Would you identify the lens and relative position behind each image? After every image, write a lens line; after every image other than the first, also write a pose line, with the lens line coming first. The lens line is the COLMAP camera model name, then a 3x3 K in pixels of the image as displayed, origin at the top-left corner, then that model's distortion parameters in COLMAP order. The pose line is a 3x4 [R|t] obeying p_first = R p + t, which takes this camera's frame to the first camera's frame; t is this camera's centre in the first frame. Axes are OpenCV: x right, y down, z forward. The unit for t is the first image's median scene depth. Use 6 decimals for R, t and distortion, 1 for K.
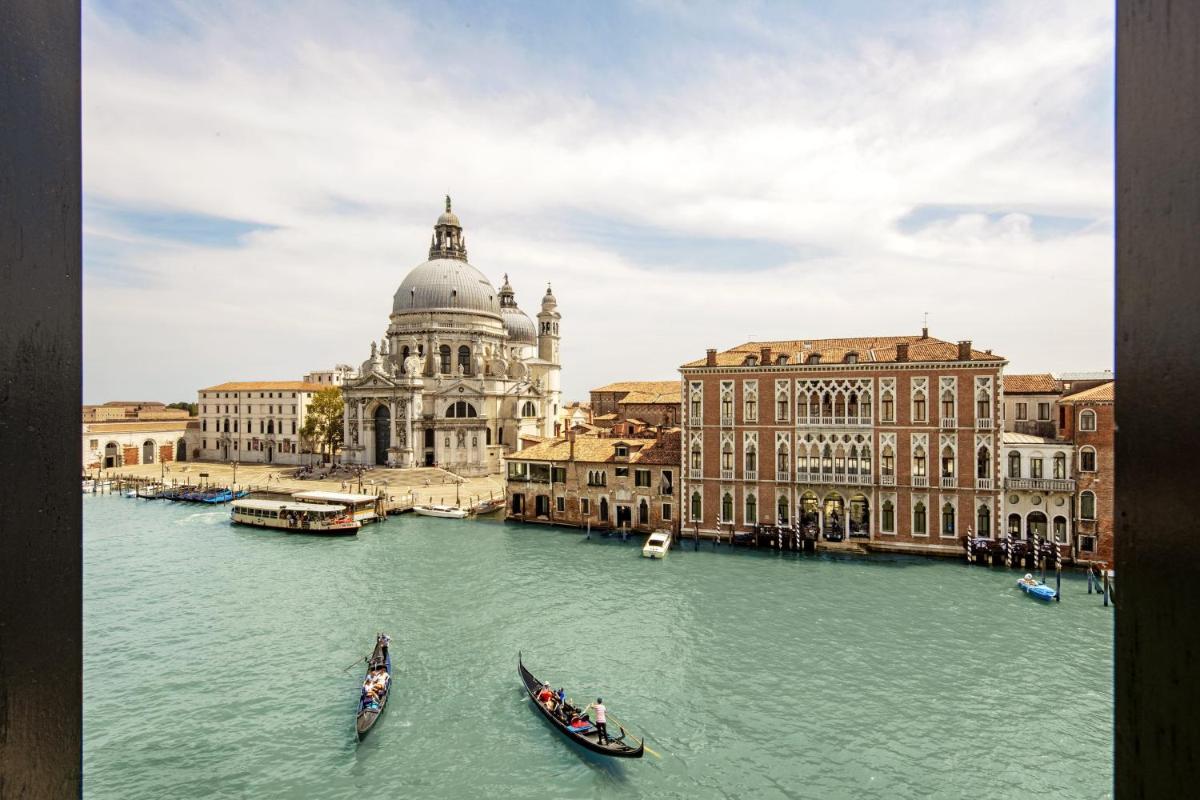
lens RADIAL K [[622.6, 0, 620.8], [0, 622.6, 407.4], [0, 0, 1]] dist [0.017075, -0.000954]
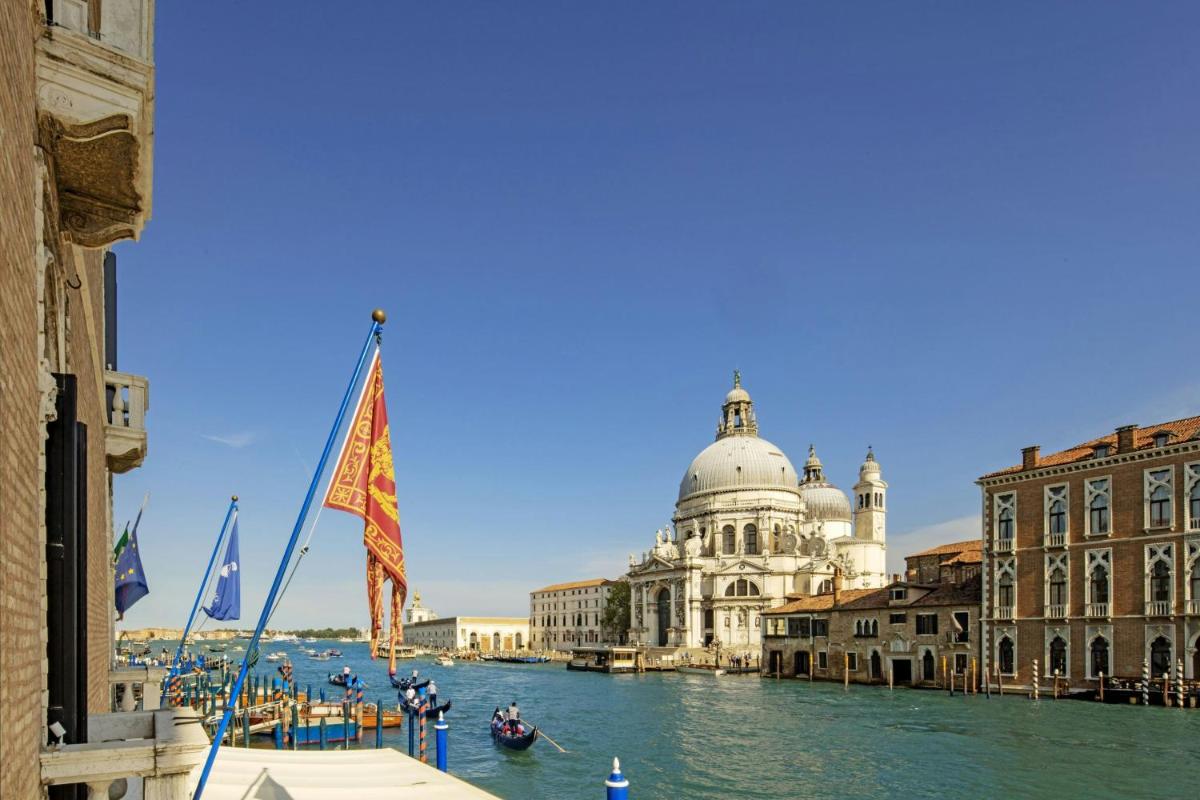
lens RADIAL K [[648.1, 0, 451.1], [0, 648.1, 638.6], [0, 0, 1]] dist [0.000156, -0.003024]
pose [[0.732820, -0.001634, -0.680421, 0.140004], [0.007194, 0.999960, 0.005346, 0.110283], [0.680385, -0.008812, 0.732802, -0.047846]]
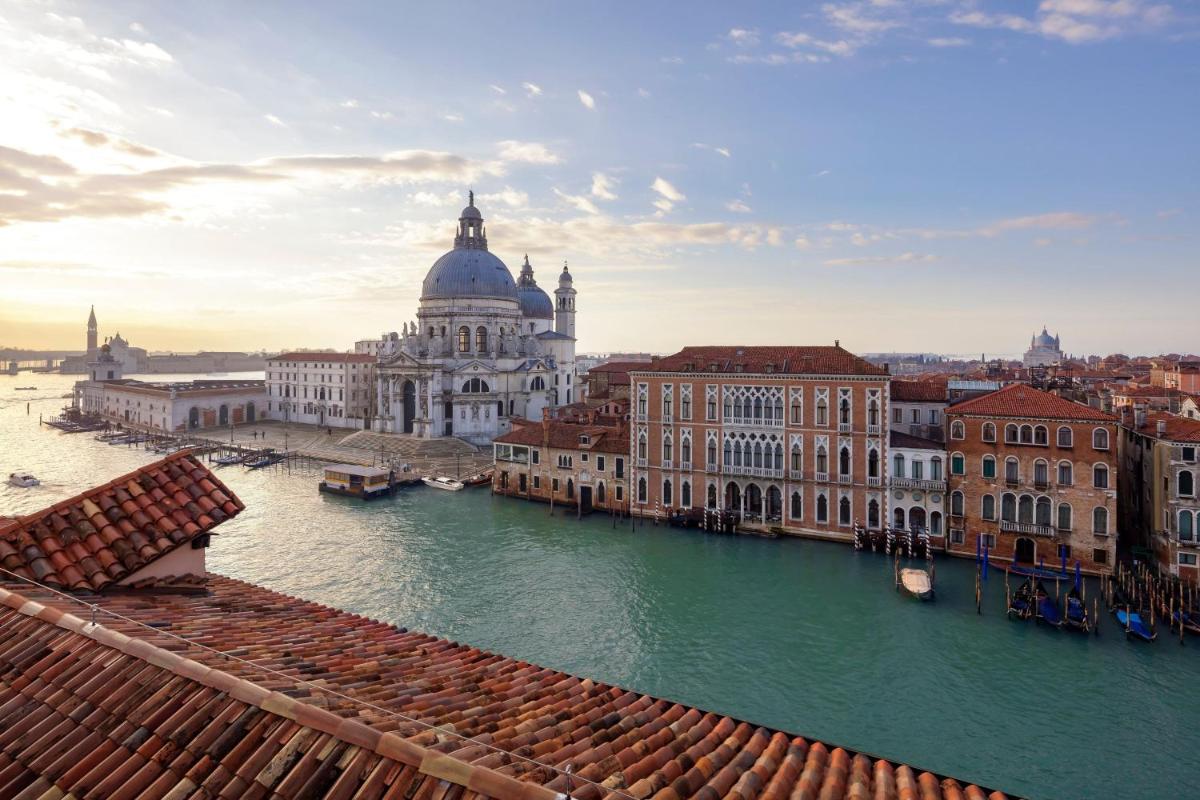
lens RADIAL K [[619.7, 0, 607.2], [0, 619.7, 346.0], [0, 0, 1]] dist [0.001535, 0.000795]
pose [[0.994562, 0.000897, -0.104140, 0.151786], [-0.002100, 0.999932, -0.011444, -0.085075], [0.104123, 0.011601, 0.994497, -0.150088]]
